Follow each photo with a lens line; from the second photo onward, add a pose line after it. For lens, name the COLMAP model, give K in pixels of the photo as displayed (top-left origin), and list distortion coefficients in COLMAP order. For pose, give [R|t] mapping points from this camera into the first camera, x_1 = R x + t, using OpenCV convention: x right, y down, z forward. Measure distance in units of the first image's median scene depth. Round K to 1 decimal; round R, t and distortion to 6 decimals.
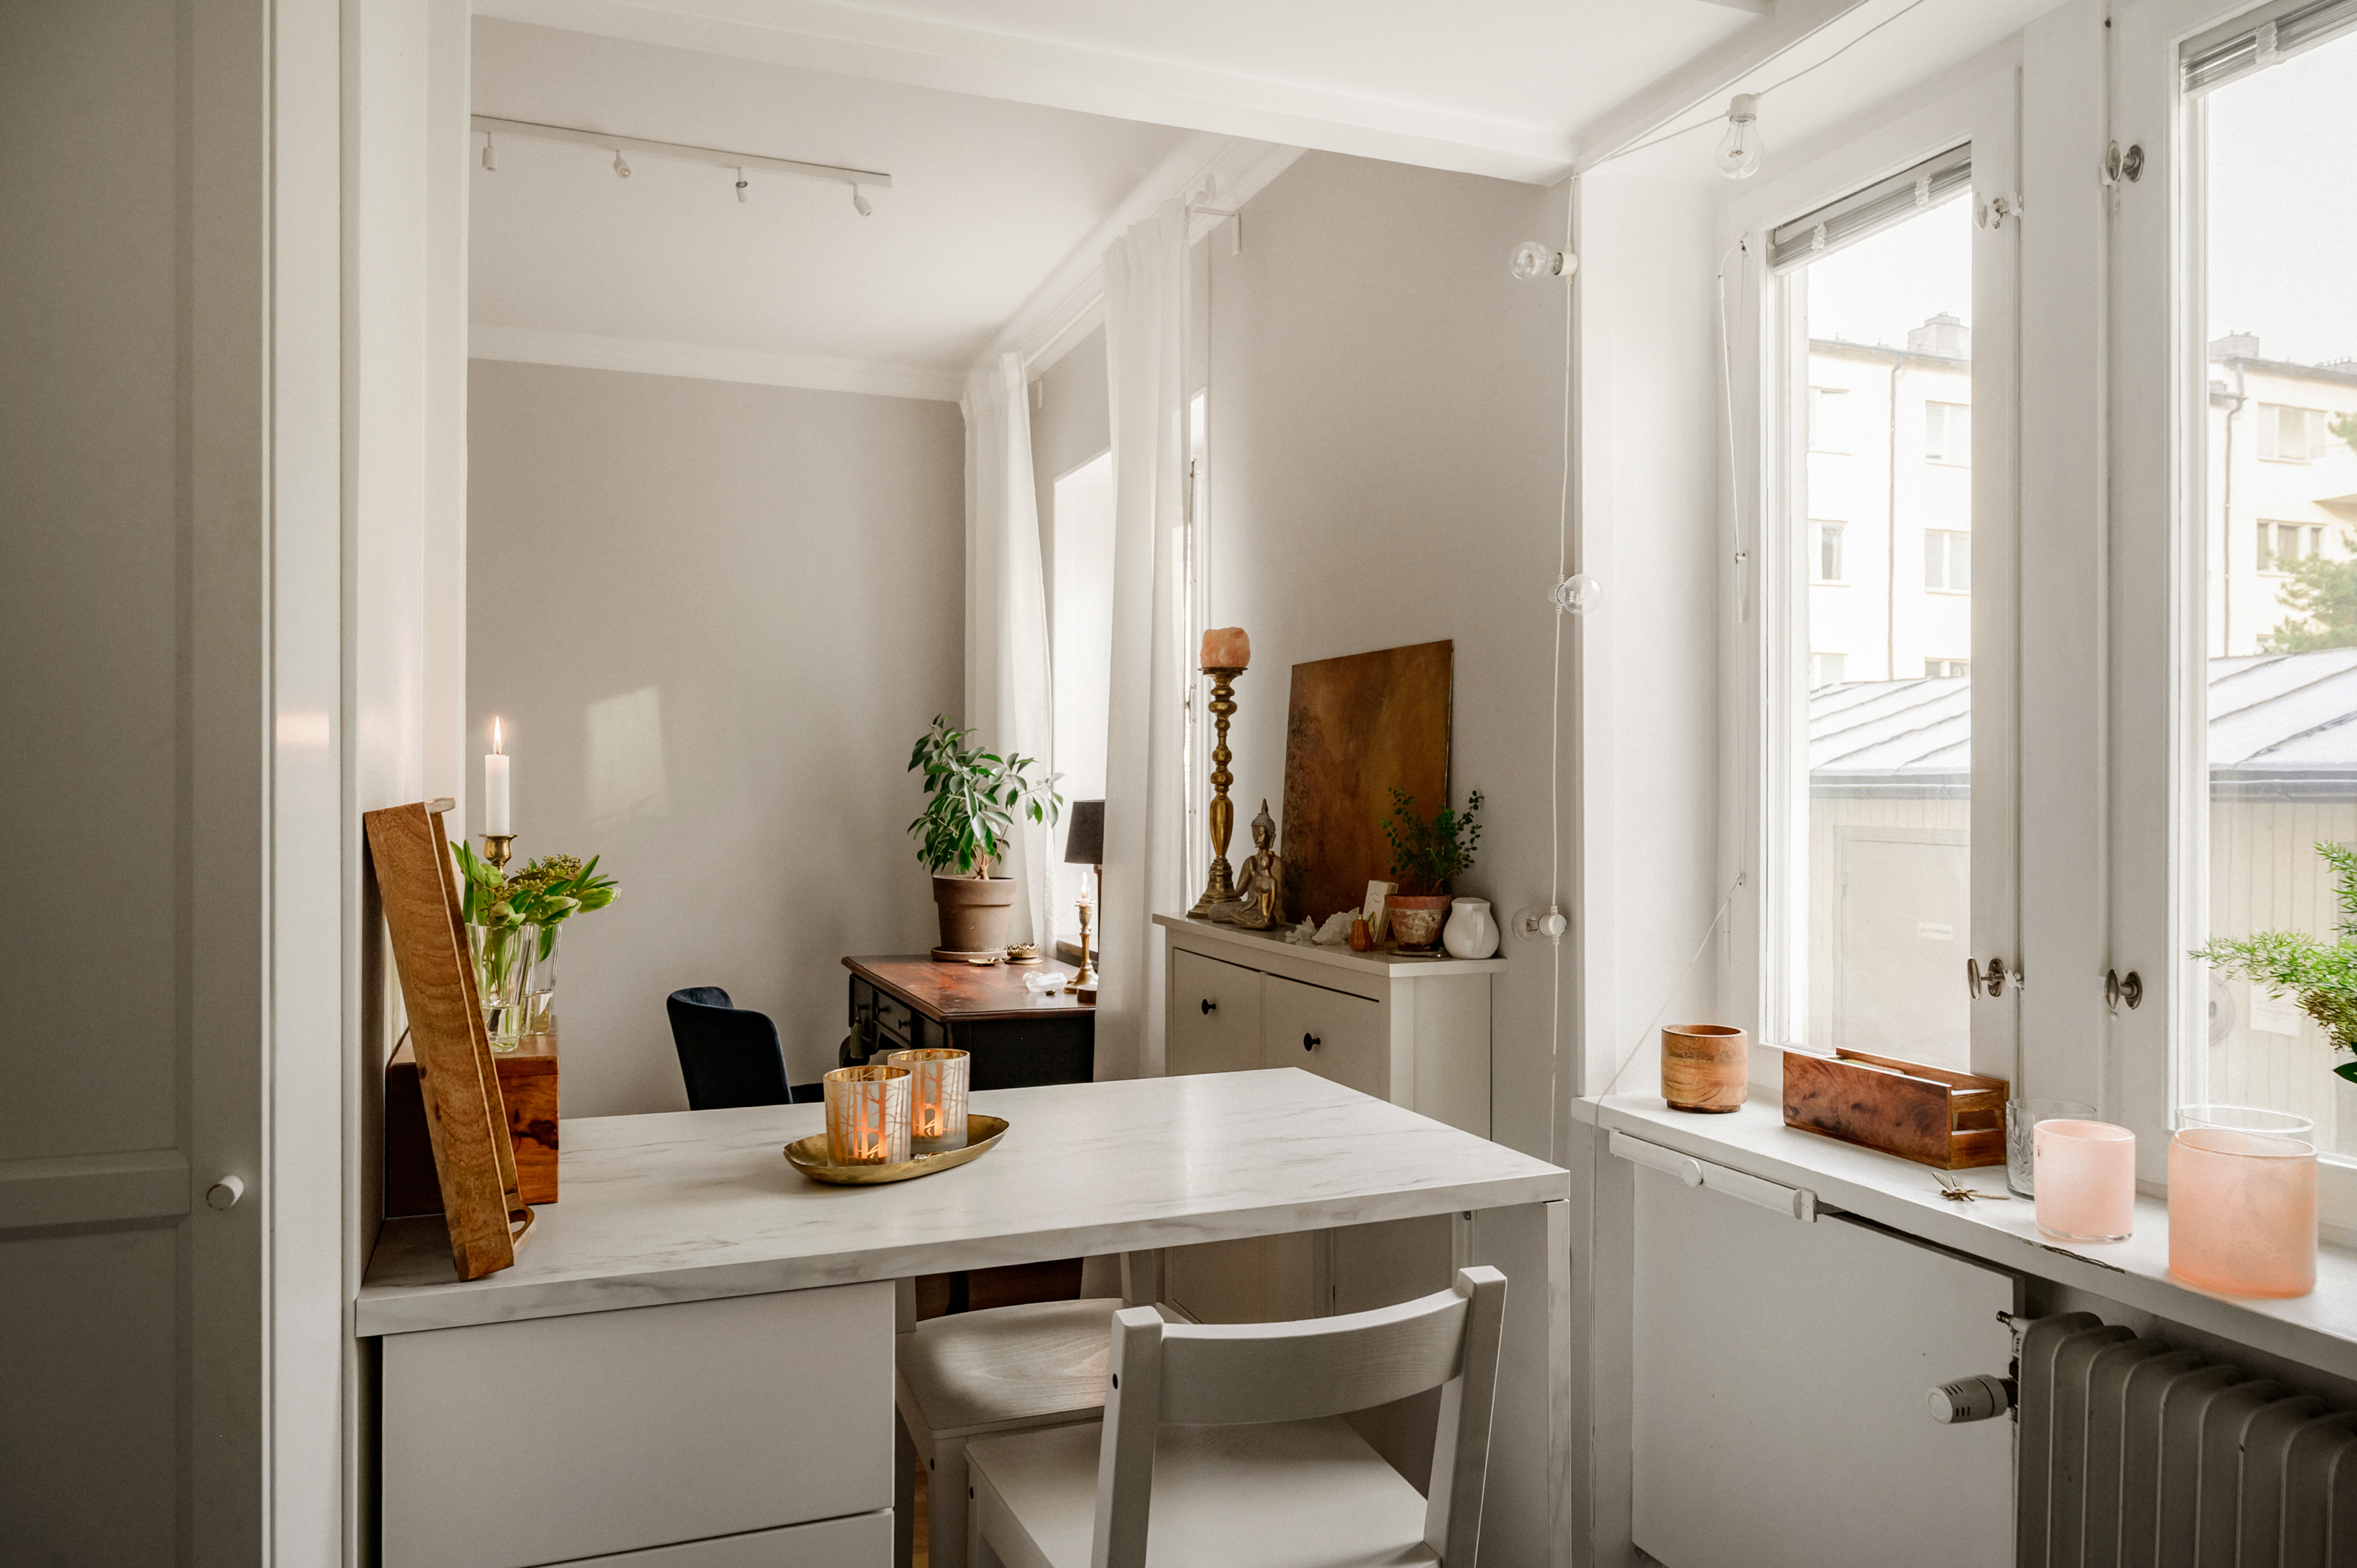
lens RADIAL K [[1597.1, 0, 1178.5], [0, 1597.1, 784.0], [0, 0, 1]] dist [-0.003159, -0.001028]
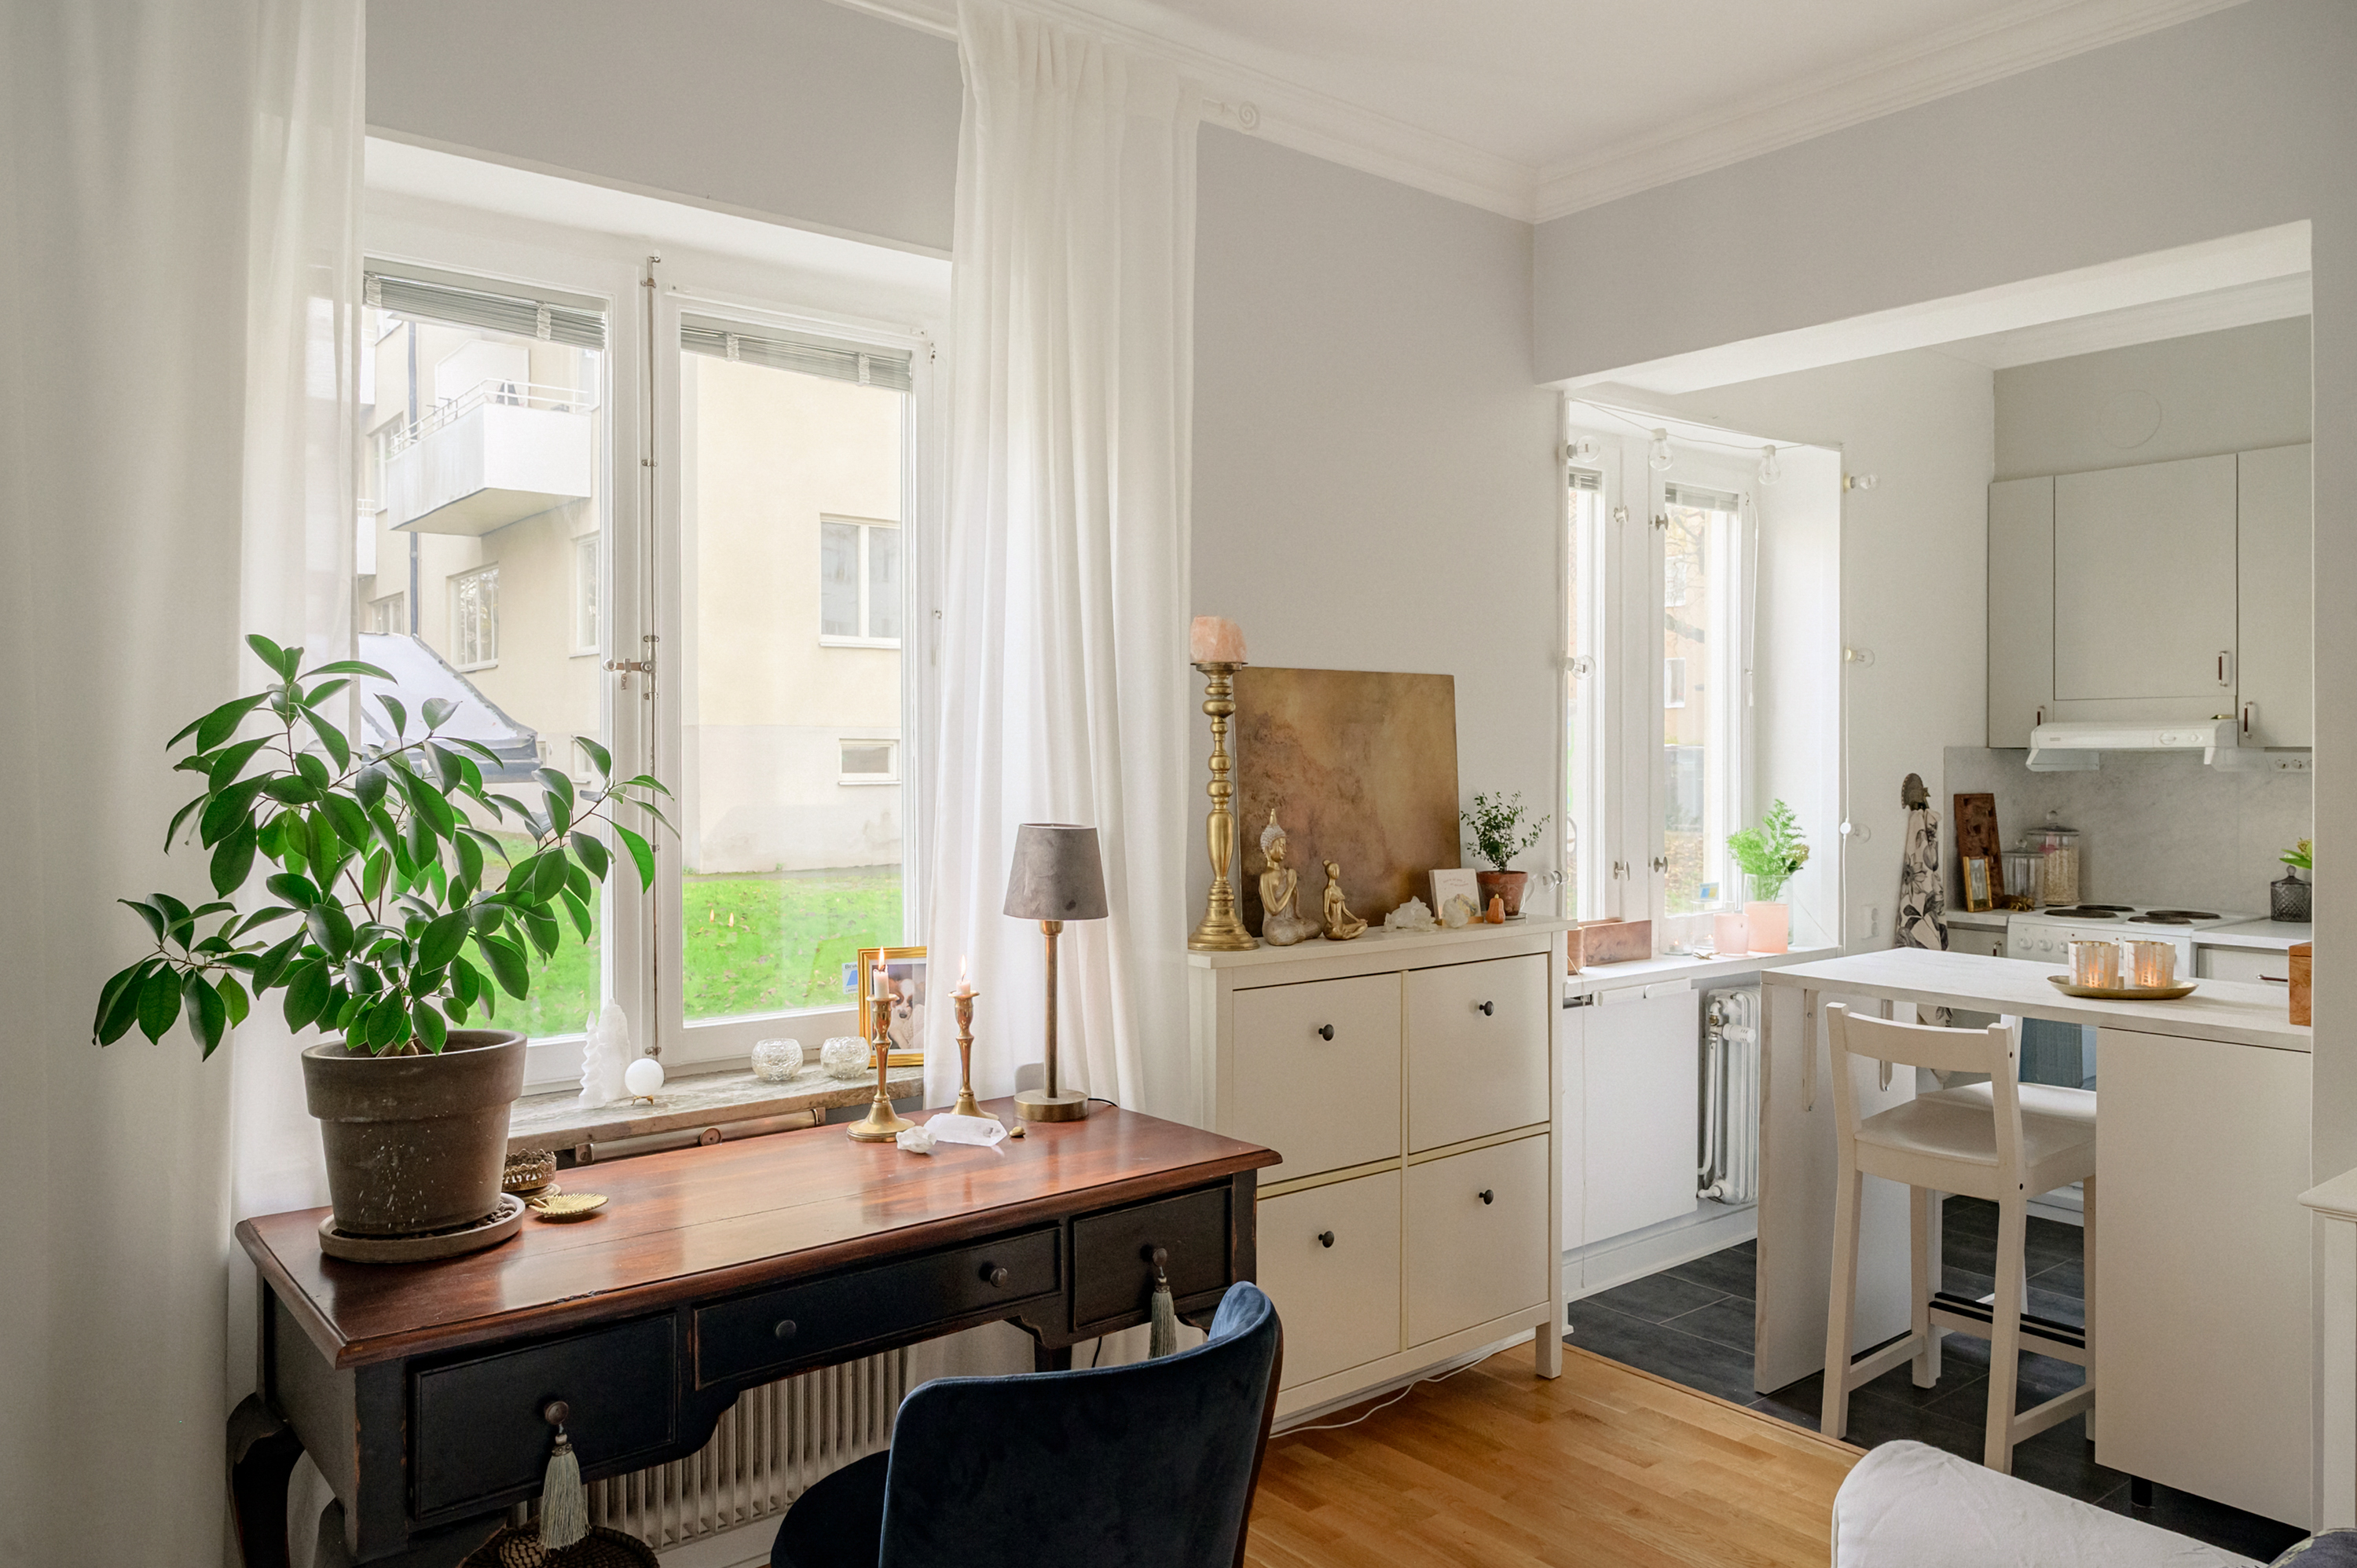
lens RADIAL K [[1638.1, 0, 1169.3], [0, 1638.1, 740.0], [0, 0, 1]] dist [0.004356, -0.001836]
pose [[-0.295197, 0.009067, 0.955393, -1.321503], [0.006804, 0.999950, -0.007387, -0.038546], [-0.955412, 0.004320, -0.295244, 2.076234]]
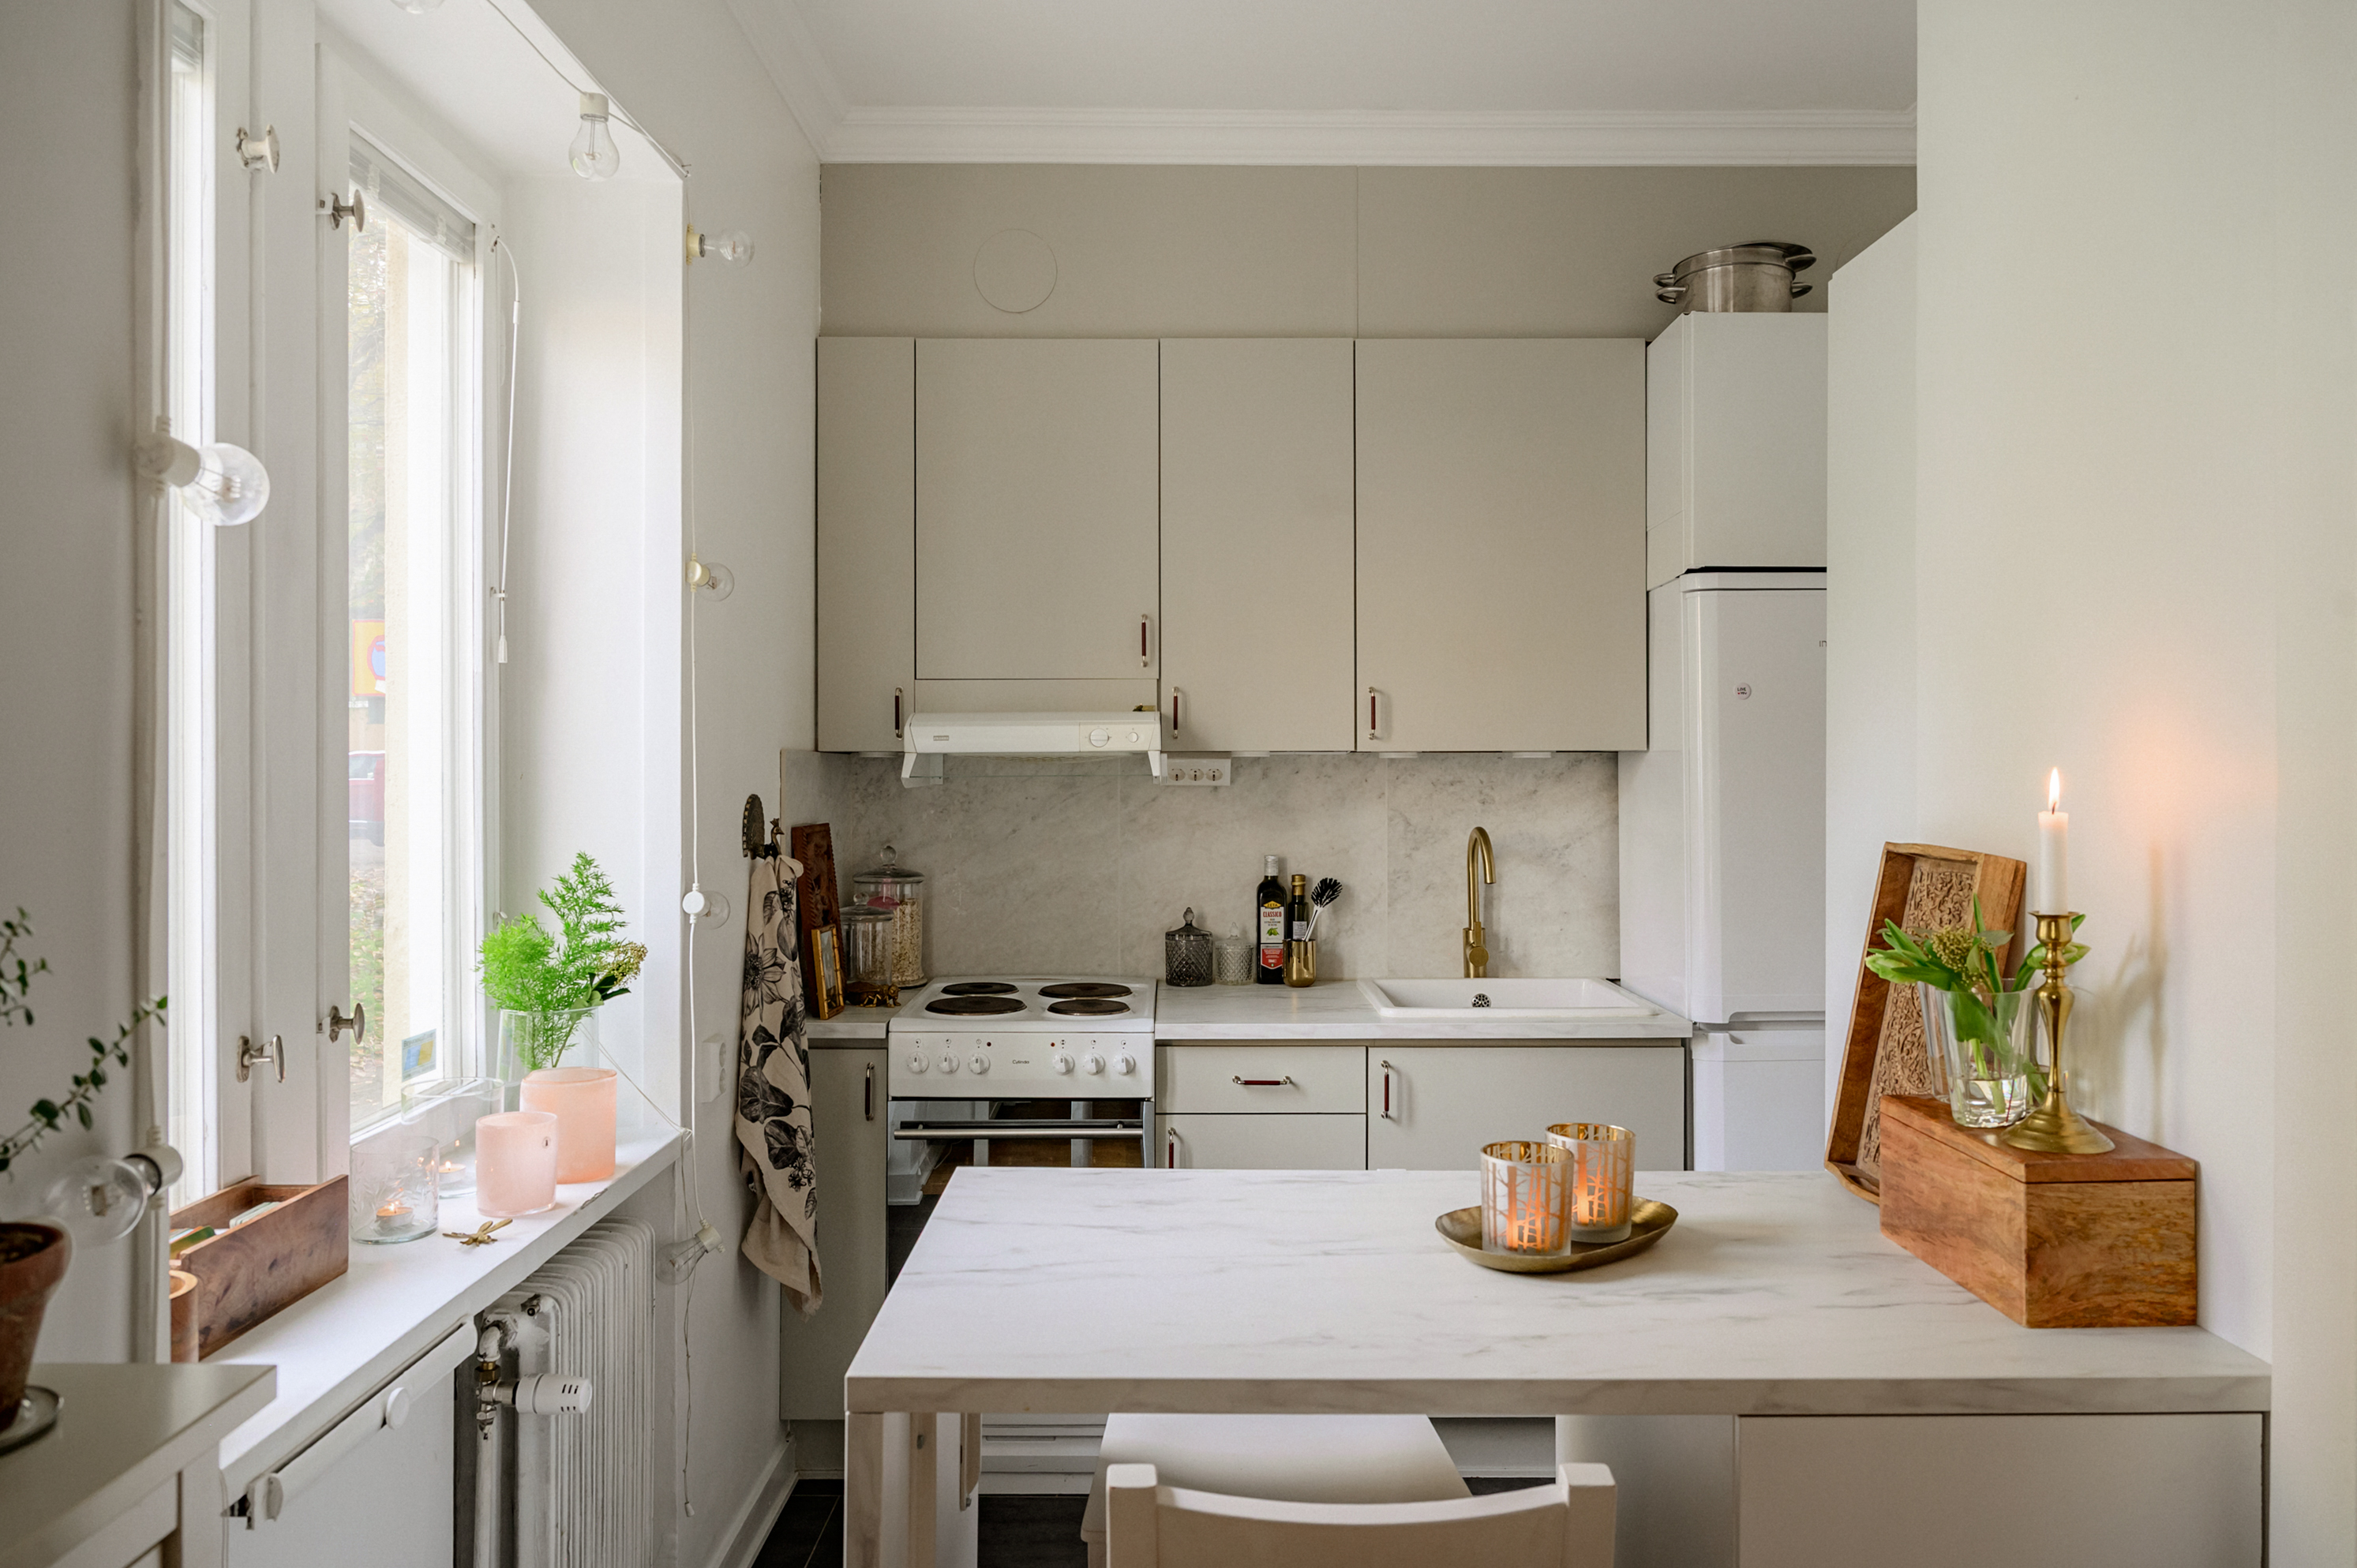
lens RADIAL K [[1650.5, 0, 1207.1], [0, 1650.5, 771.8], [0, 0, 1]] dist [0.001888, -0.000342]
pose [[-0.934327, 0.000385, 0.356417, -0.252762], [0.004866, 0.999920, 0.011675, -0.034335], [-0.356384, 0.012643, -0.934254, 1.521685]]
